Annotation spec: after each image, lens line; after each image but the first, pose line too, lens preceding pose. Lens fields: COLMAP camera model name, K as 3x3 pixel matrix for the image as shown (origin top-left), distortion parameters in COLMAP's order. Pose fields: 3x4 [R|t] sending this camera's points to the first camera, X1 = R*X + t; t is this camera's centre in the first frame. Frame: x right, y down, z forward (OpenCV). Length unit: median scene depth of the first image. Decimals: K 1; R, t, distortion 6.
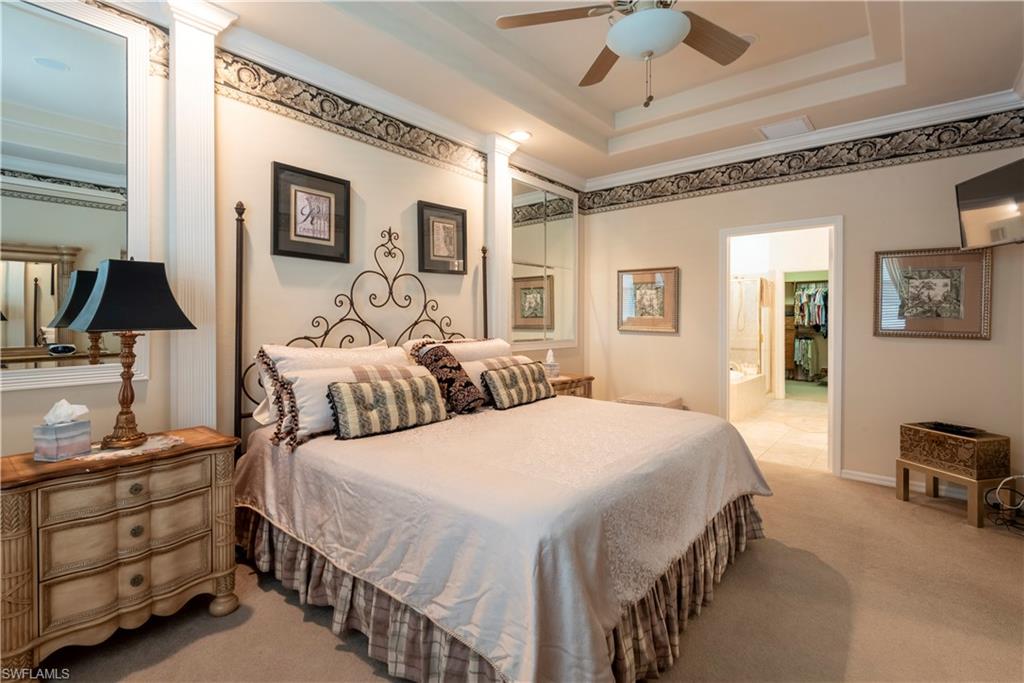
lens RADIAL K [[479.9, 0, 514.1], [0, 479.9, 323.9], [0, 0, 1]] dist [-0.000011, -0.001565]
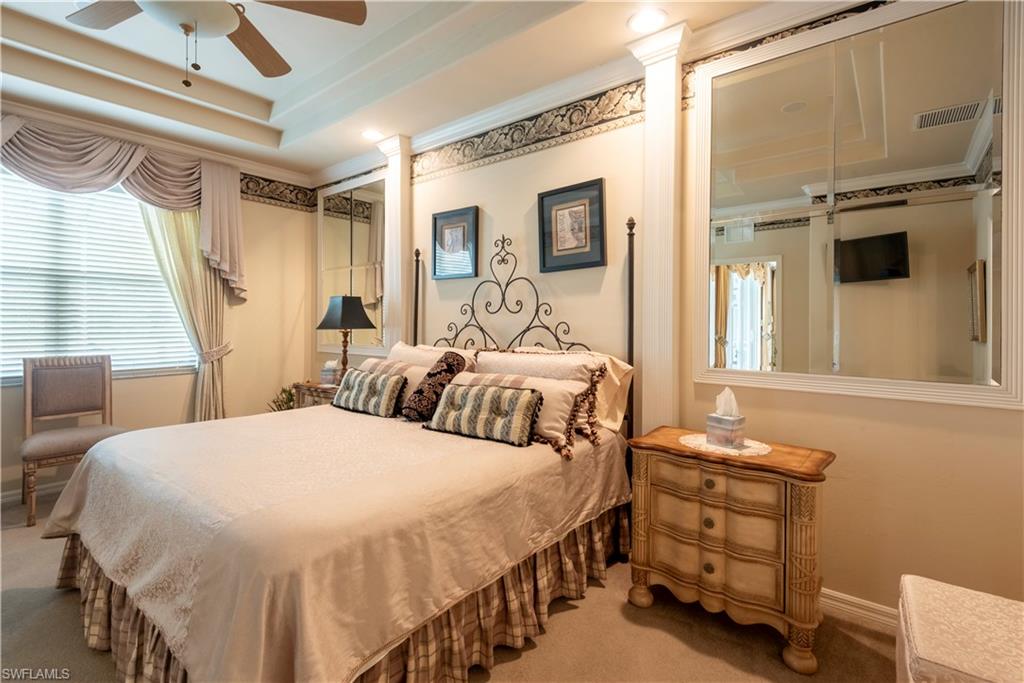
lens RADIAL K [[479.9, 0, 514.1], [0, 479.9, 323.9], [0, 0, 1]] dist [-0.000011, -0.001565]
pose [[0.000251, 0.005363, -0.999986, 0.672939], [-0.006014, 0.999968, 0.005362, -0.016051], [0.999982, 0.006012, 0.000283, 0.907046]]
